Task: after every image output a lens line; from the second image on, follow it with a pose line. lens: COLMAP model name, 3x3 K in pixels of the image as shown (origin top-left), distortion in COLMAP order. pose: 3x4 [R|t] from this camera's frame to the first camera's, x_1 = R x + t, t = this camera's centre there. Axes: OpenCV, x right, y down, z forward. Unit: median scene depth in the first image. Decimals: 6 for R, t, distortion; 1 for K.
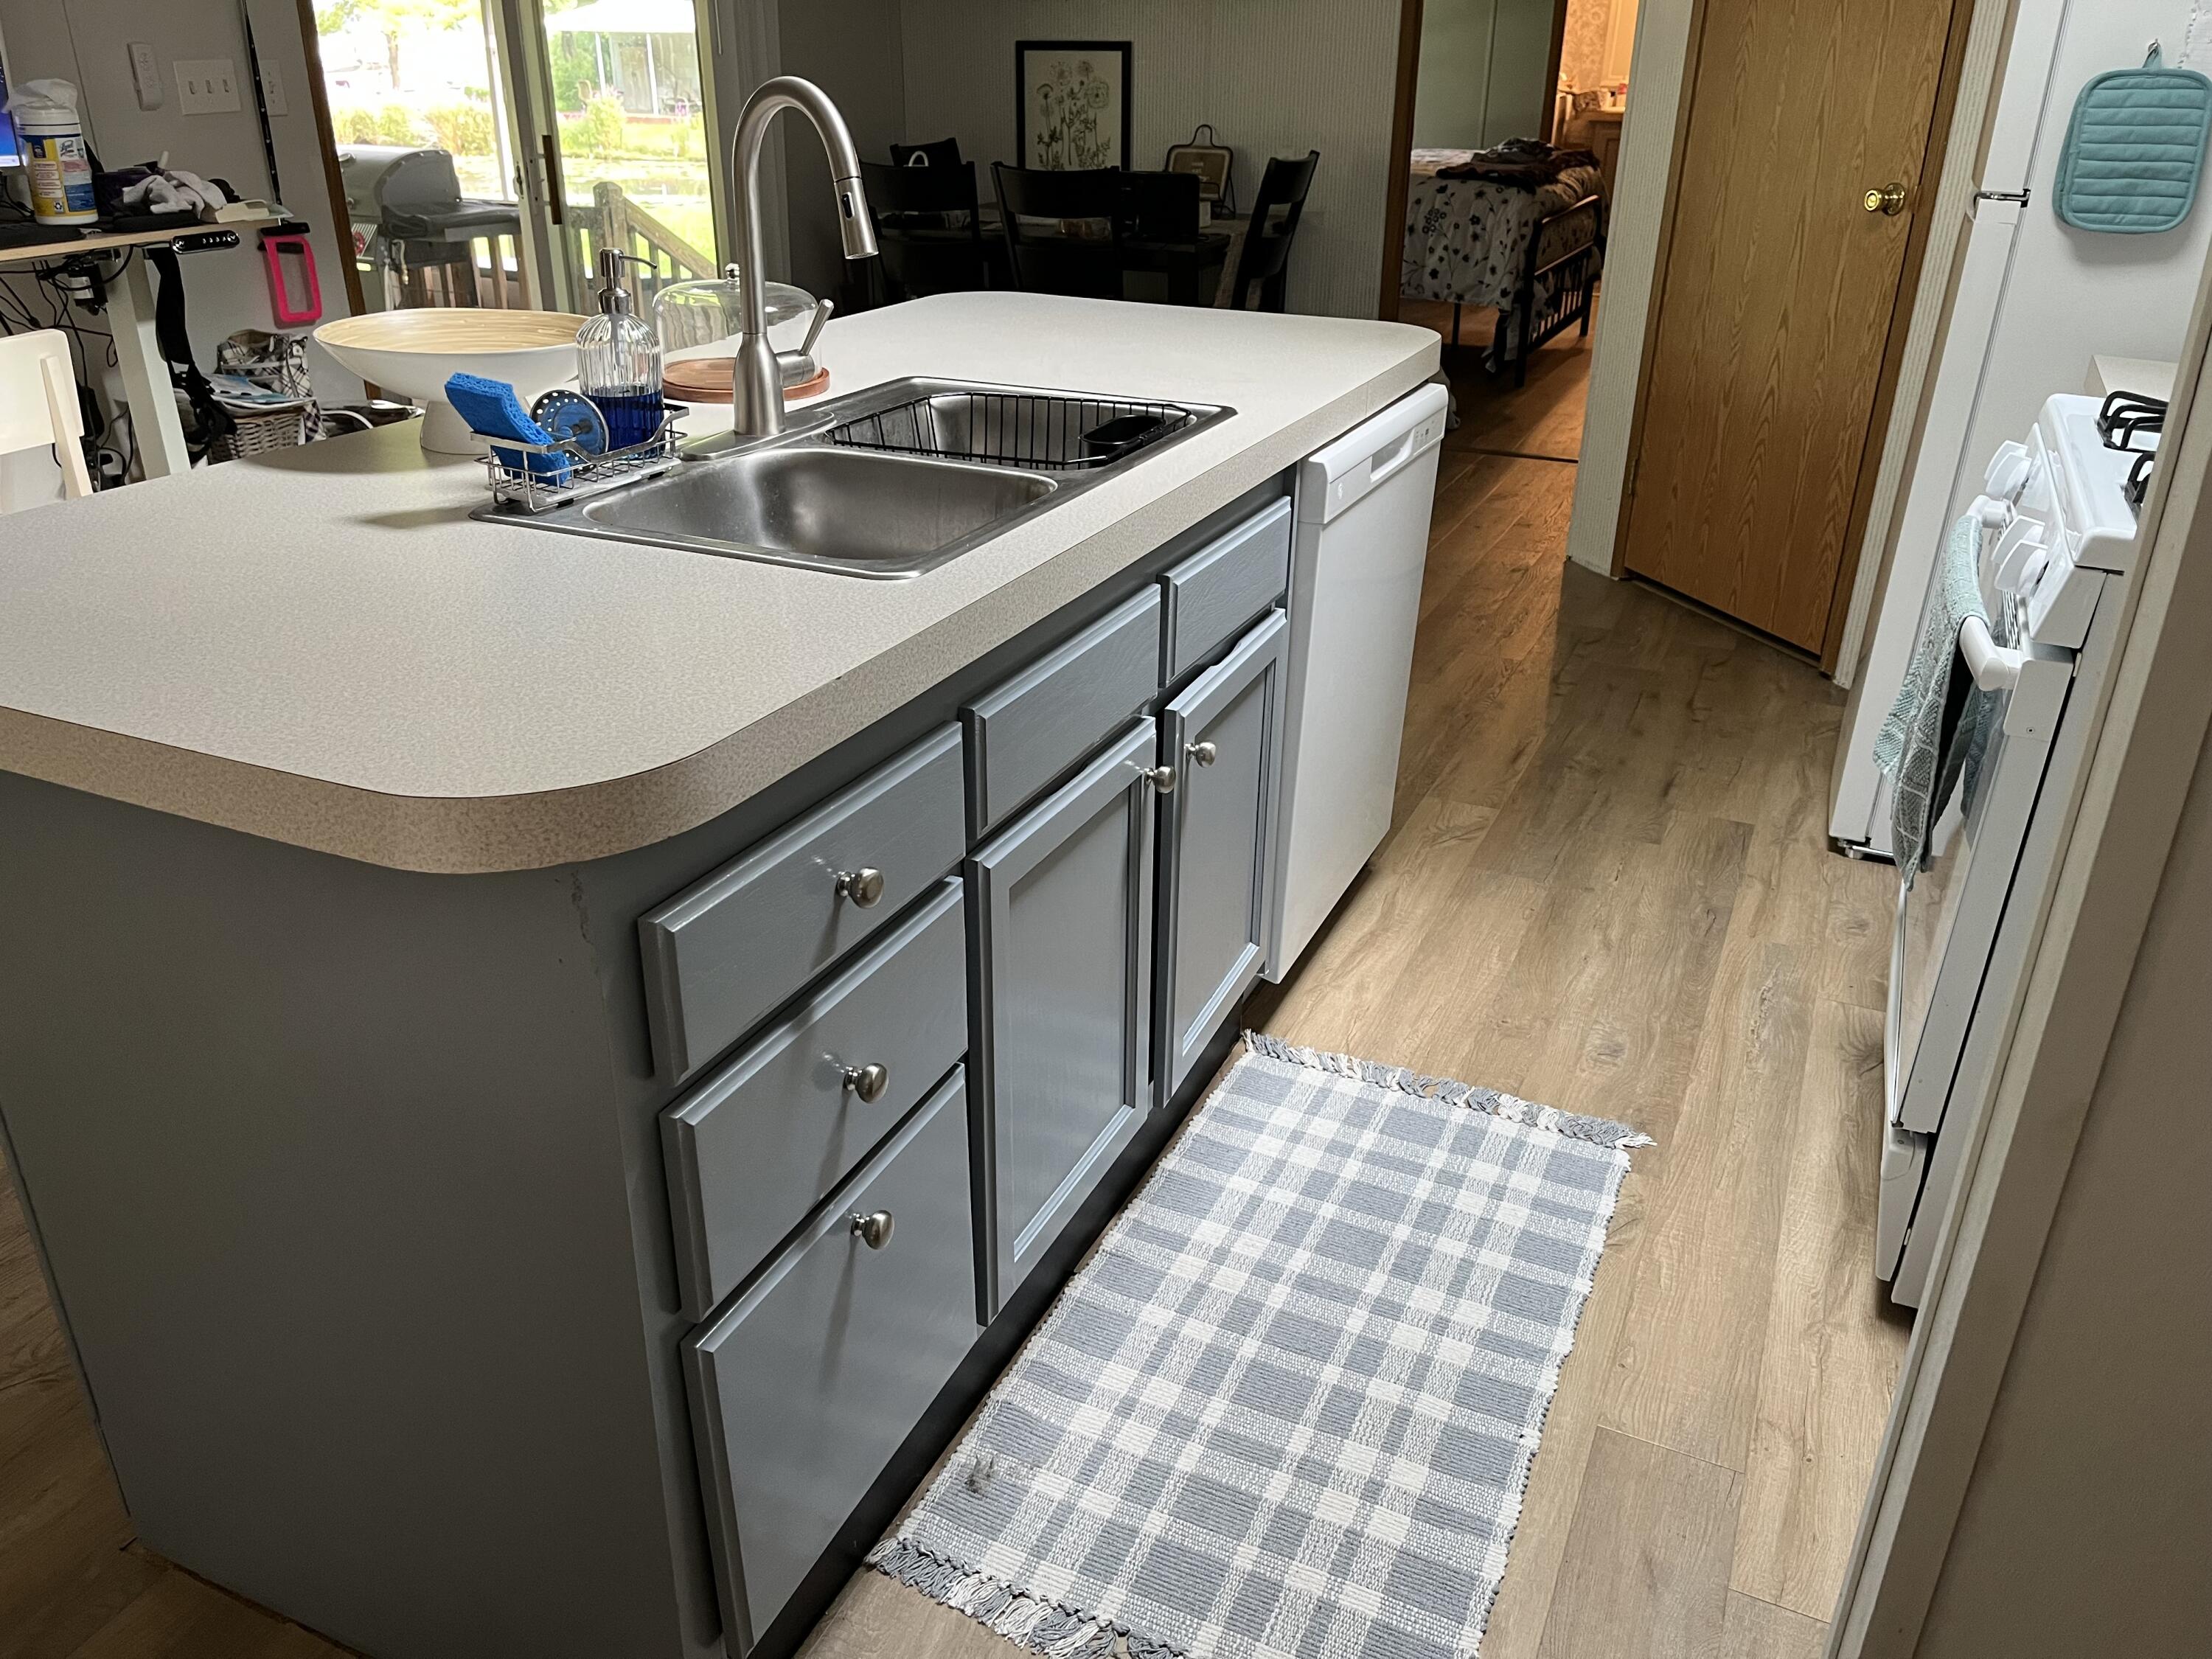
lens RADIAL K [[1653.1, 0, 1106.0], [0, 1653.1, 829.5], [0, 0, 1]] dist [0.055464, -0.099728]
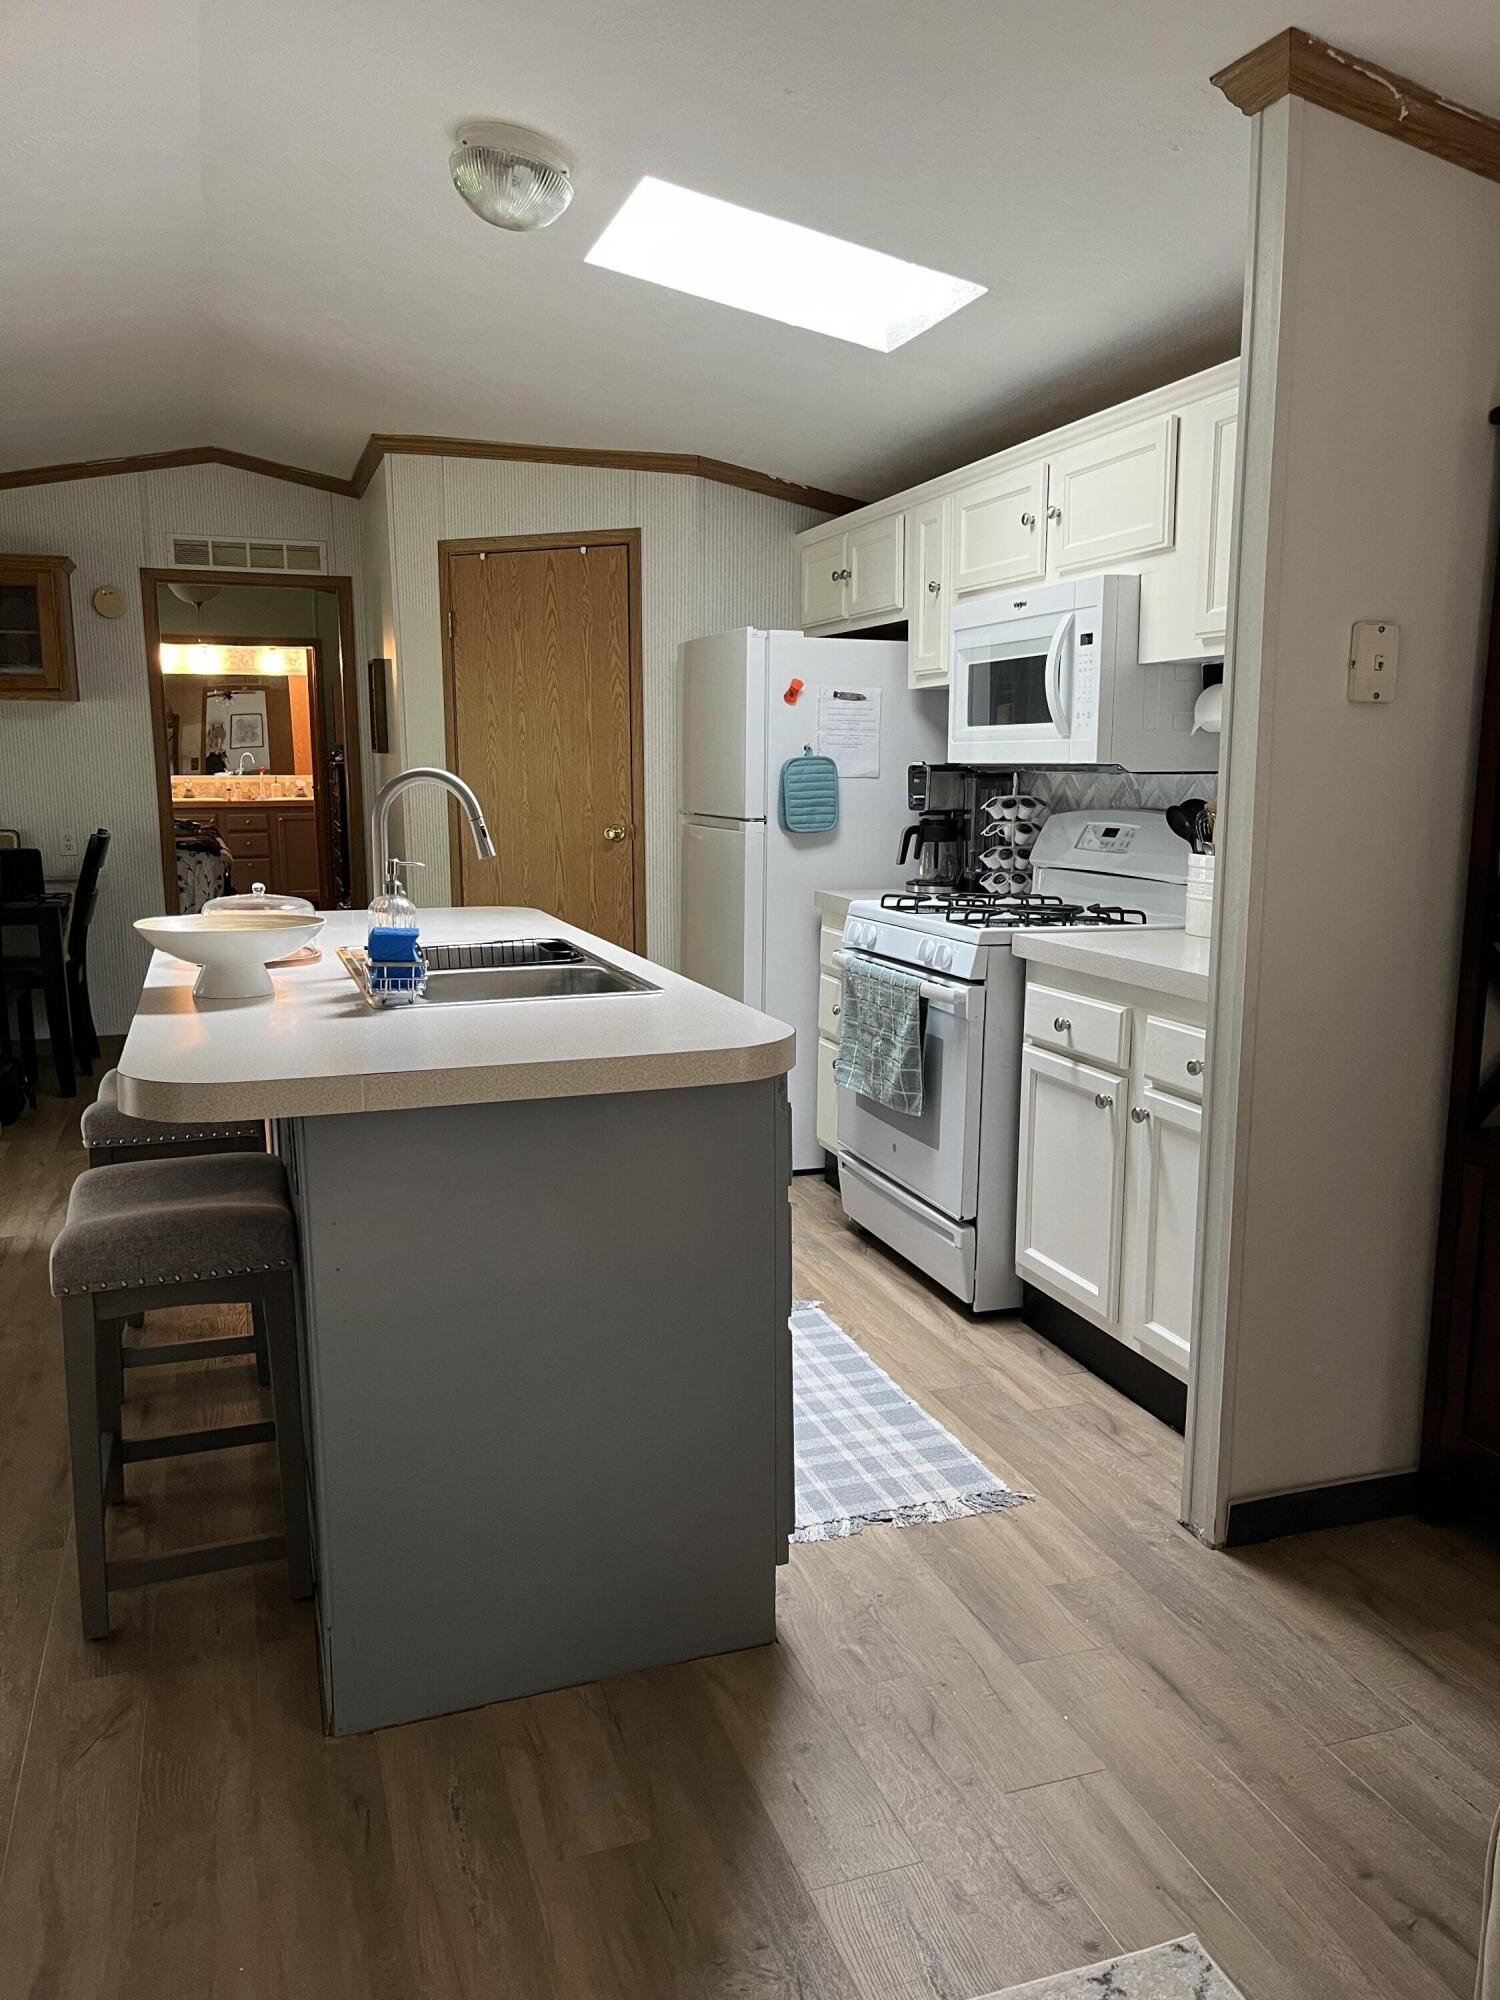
lens RADIAL K [[1522.6, 0, 750.0], [0, 1522.6, 1000.0], [0, 0, 1]] dist [0.058850, 0.000170]
pose [[0.718360, -0.117854, 0.685616, -0.733095], [0.302628, 0.940348, -0.155439, 0.099218], [-0.626399, 0.319148, 0.711175, -0.213740]]
